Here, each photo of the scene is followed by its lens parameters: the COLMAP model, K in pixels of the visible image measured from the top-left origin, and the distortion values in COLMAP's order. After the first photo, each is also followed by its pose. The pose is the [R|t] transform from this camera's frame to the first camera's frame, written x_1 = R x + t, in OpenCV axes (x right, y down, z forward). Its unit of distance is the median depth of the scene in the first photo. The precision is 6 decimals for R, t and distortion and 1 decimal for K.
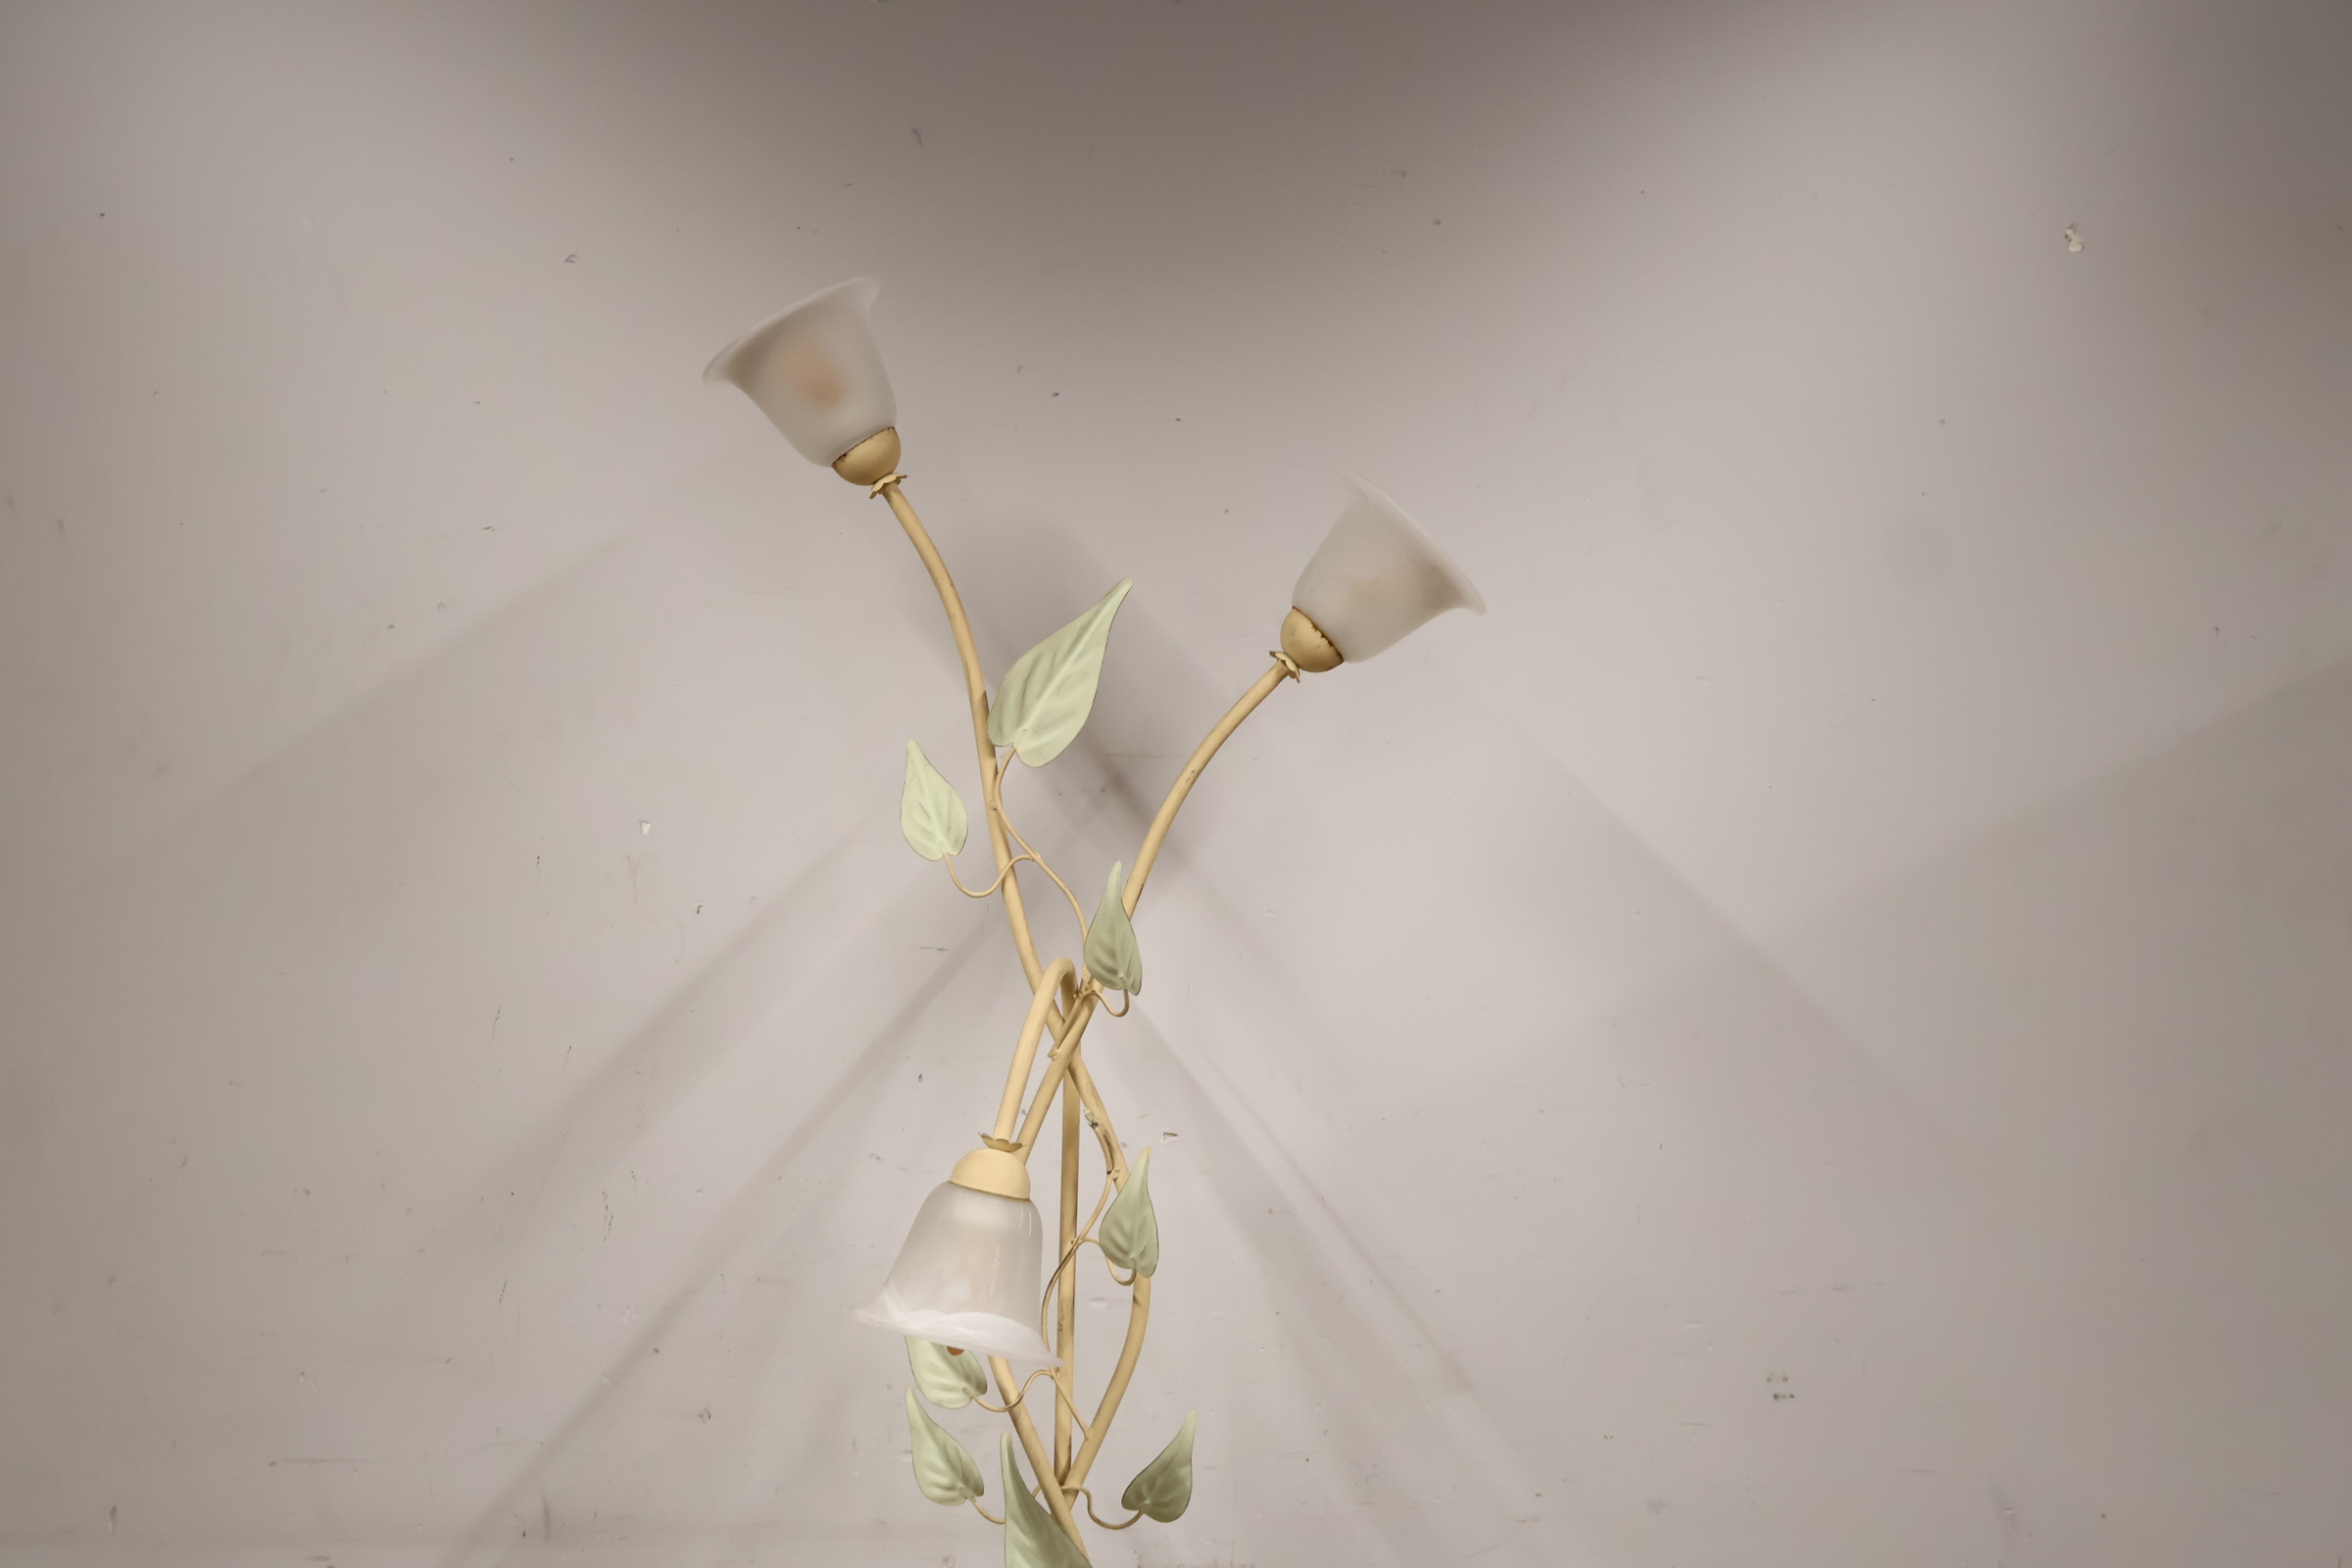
lens RADIAL K [[2230.3, 0, 1168.3], [0, 2230.3, 786.9], [0, 0, 1]] dist [-0.001503, 0.000000]
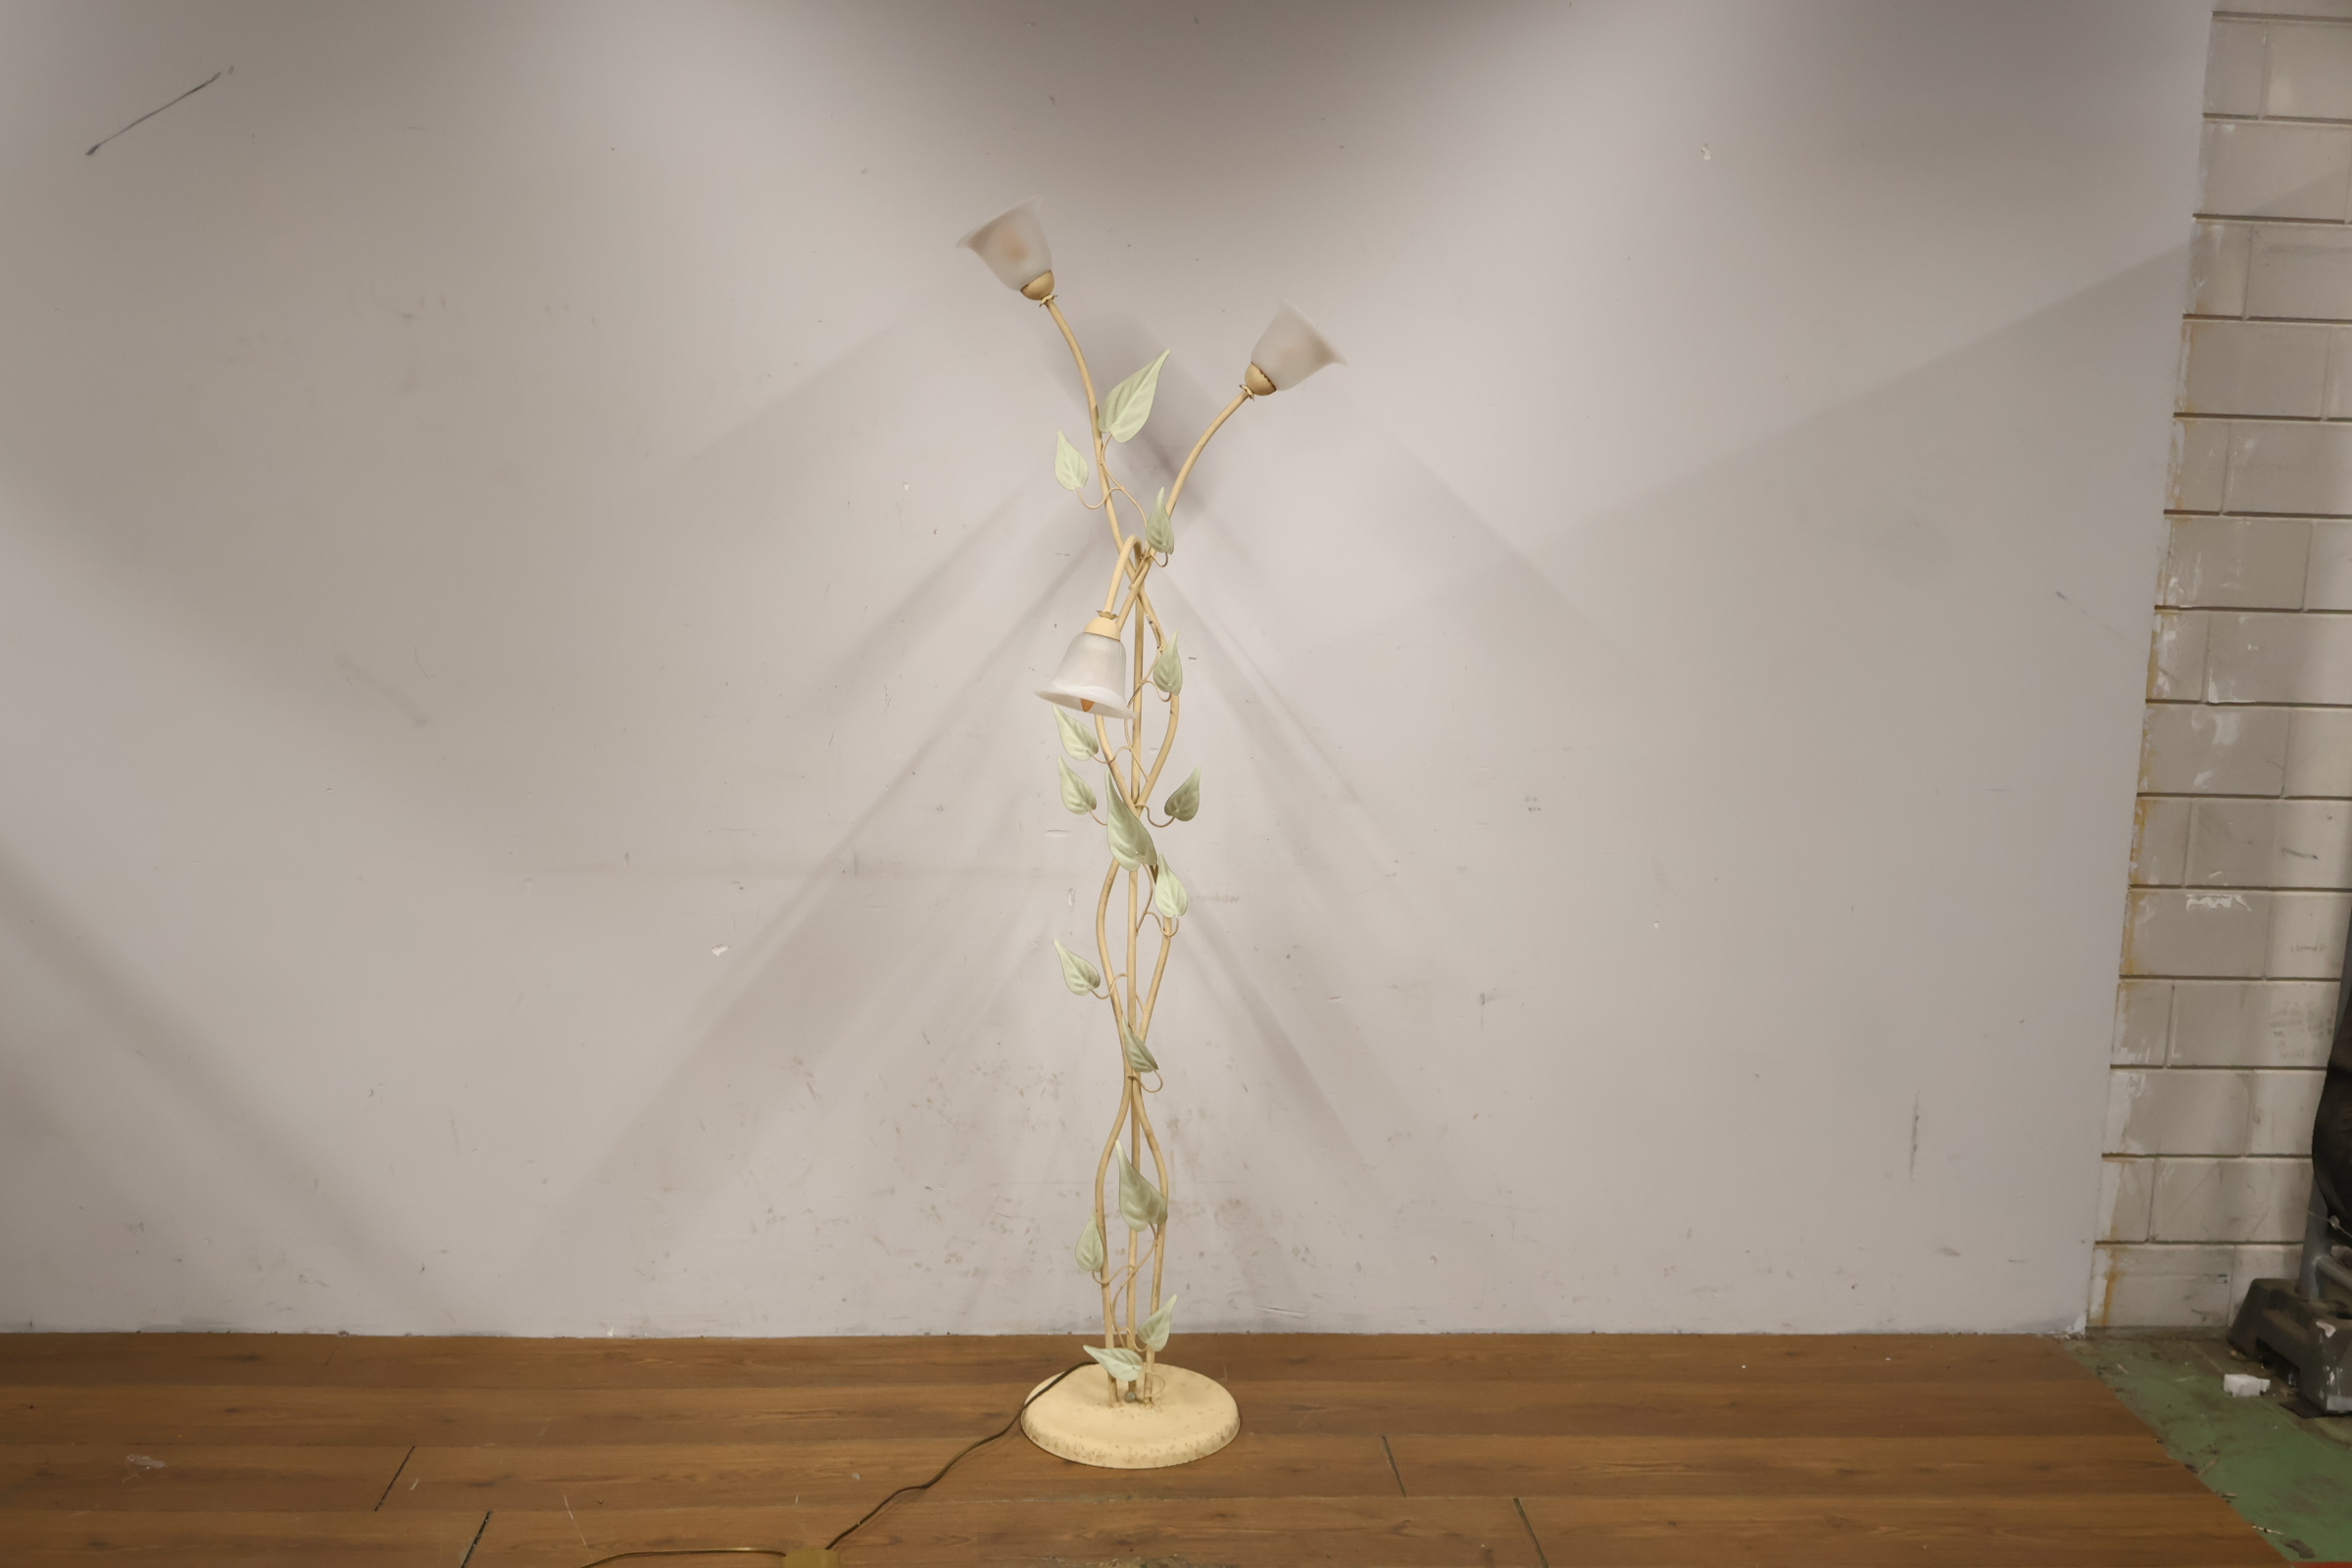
lens RADIAL K [[2230.3, 0, 1175.4], [0, 2230.3, 773.9], [0, 0, 1]] dist [-0.001503, 0.000000]
pose [[0.999687, 0.002971, -0.024830, 0.039082], [-0.000706, 0.995875, 0.090738, 0.103657], [0.024997, -0.090693, 0.995565, -1.001624]]
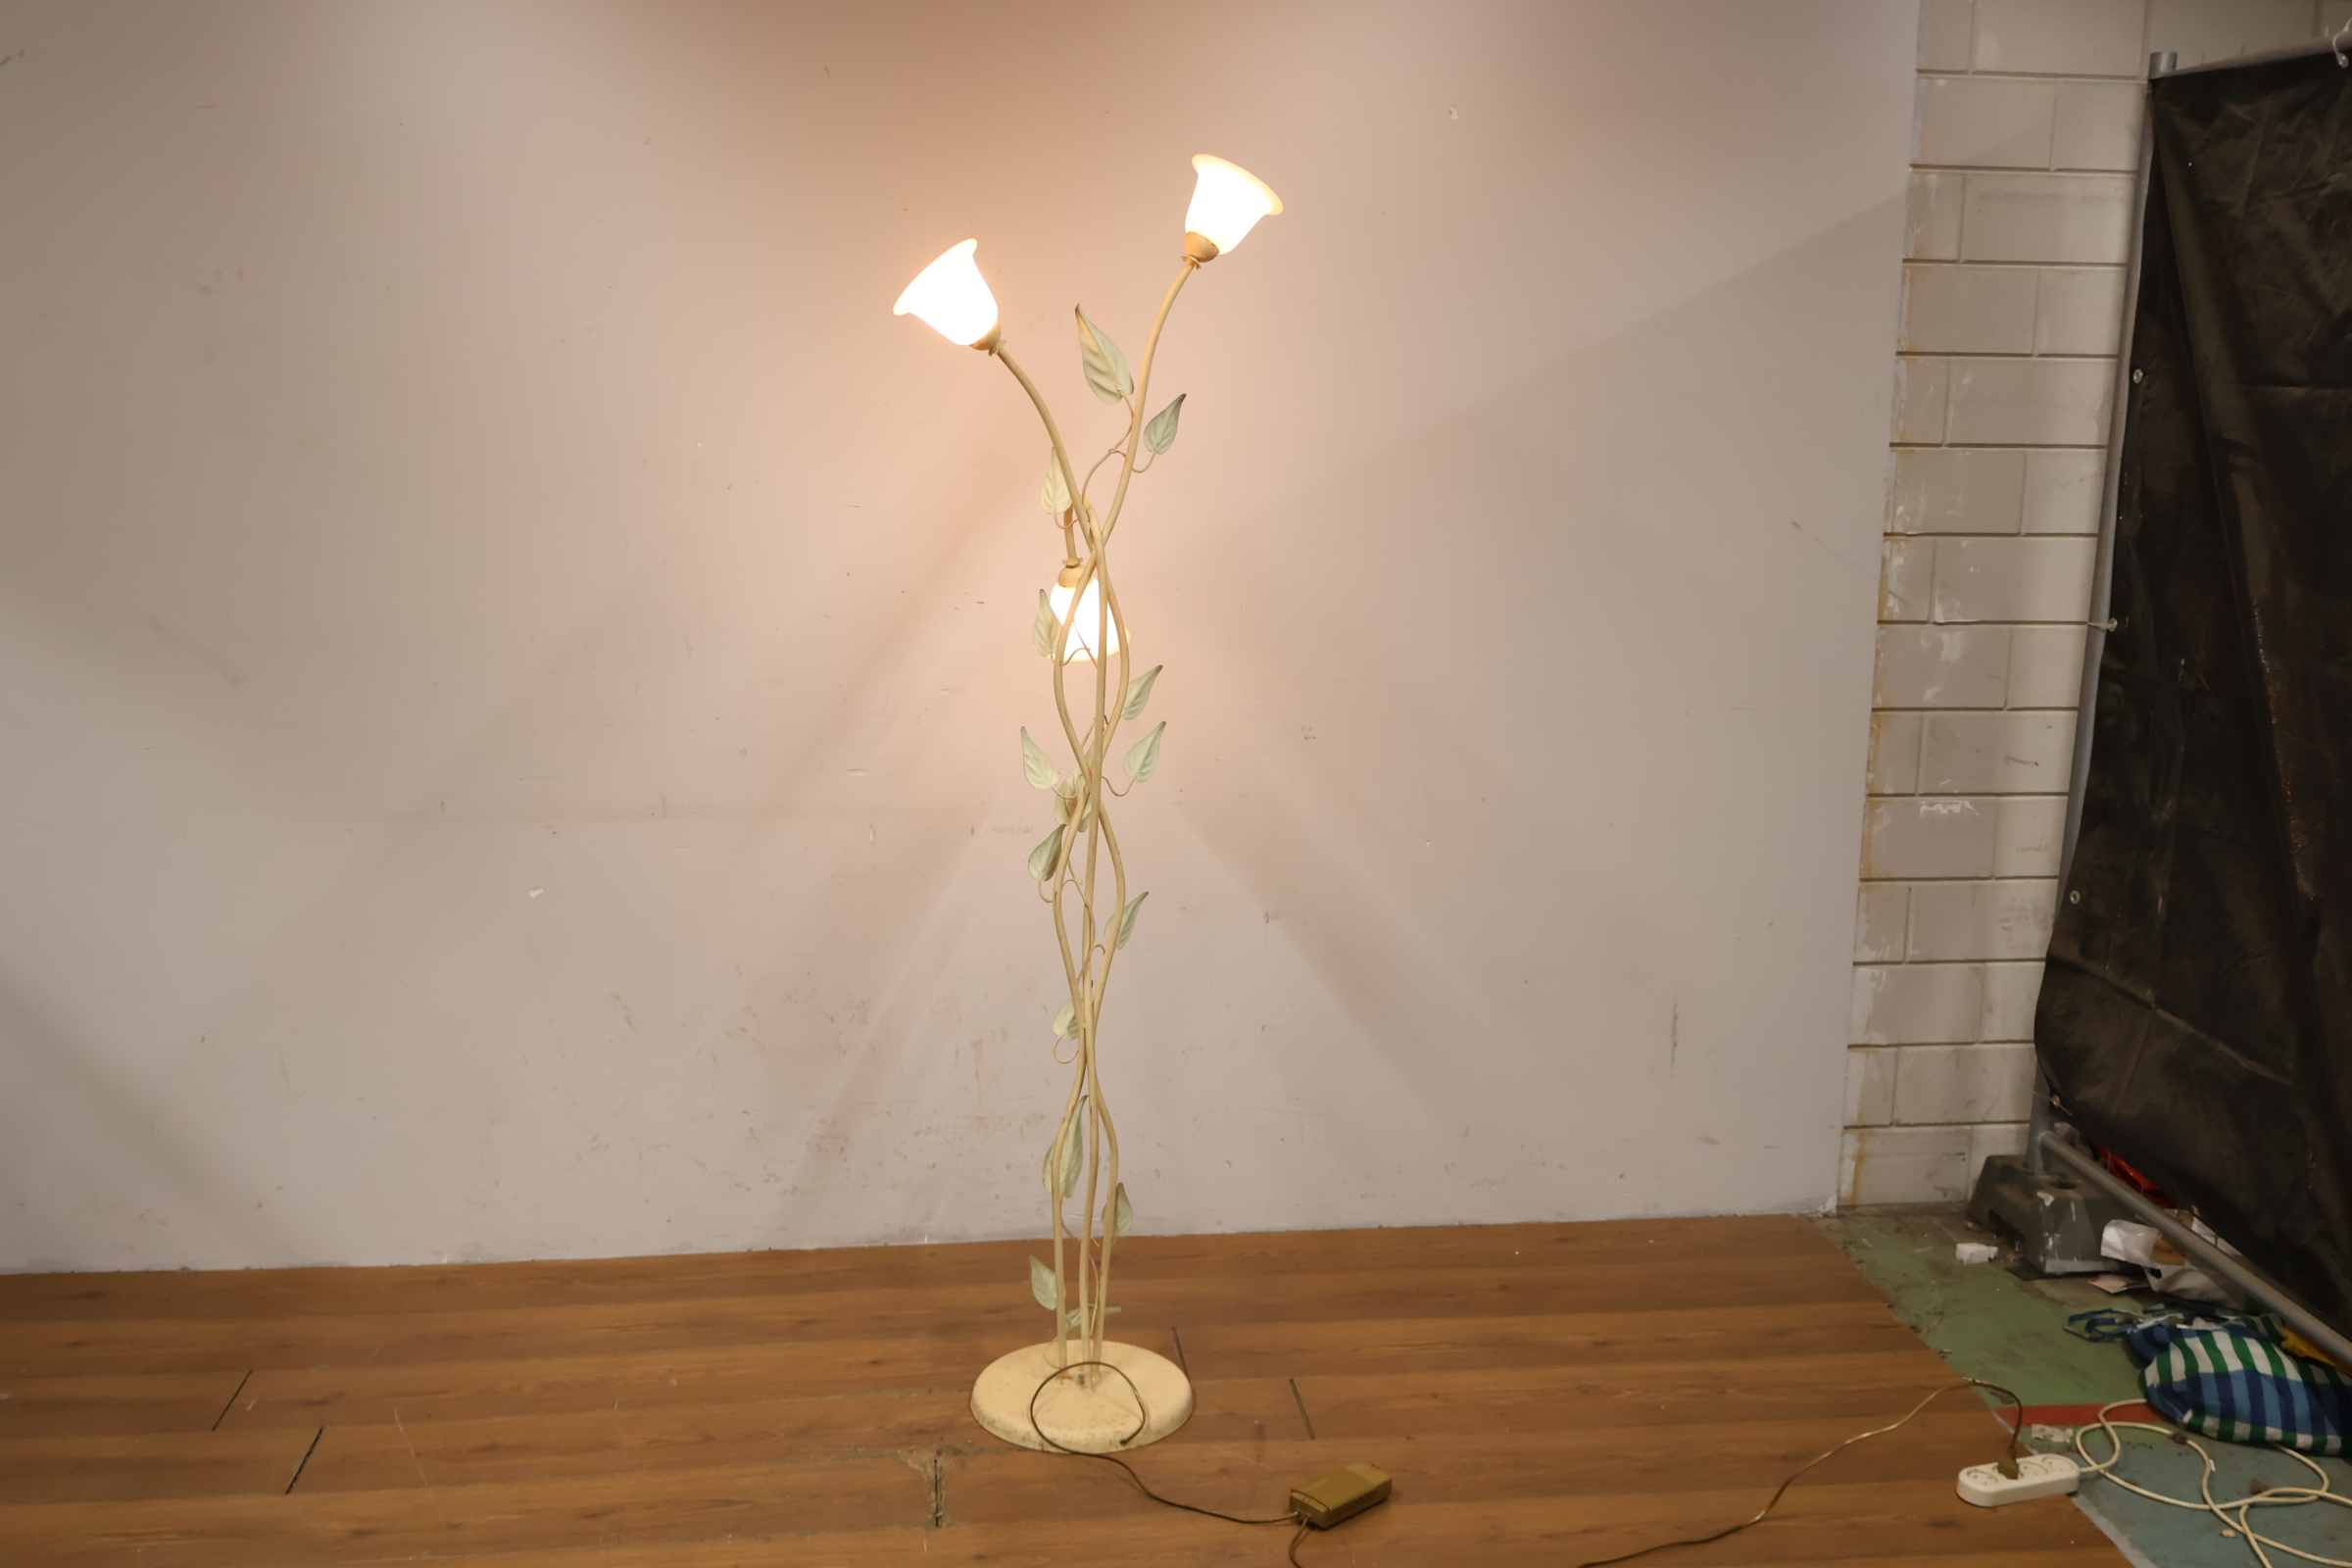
lens RADIAL K [[2230.3, 0, 1171.2], [0, 2230.3, 775.0], [0, 0, 1]] dist [-0.001503, 0.000000]
pose [[0.999527, -0.022344, 0.021126, 0.146696], [0.019580, 0.992209, 0.123034, 0.085817], [-0.023711, -0.122562, 0.992178, -1.124708]]
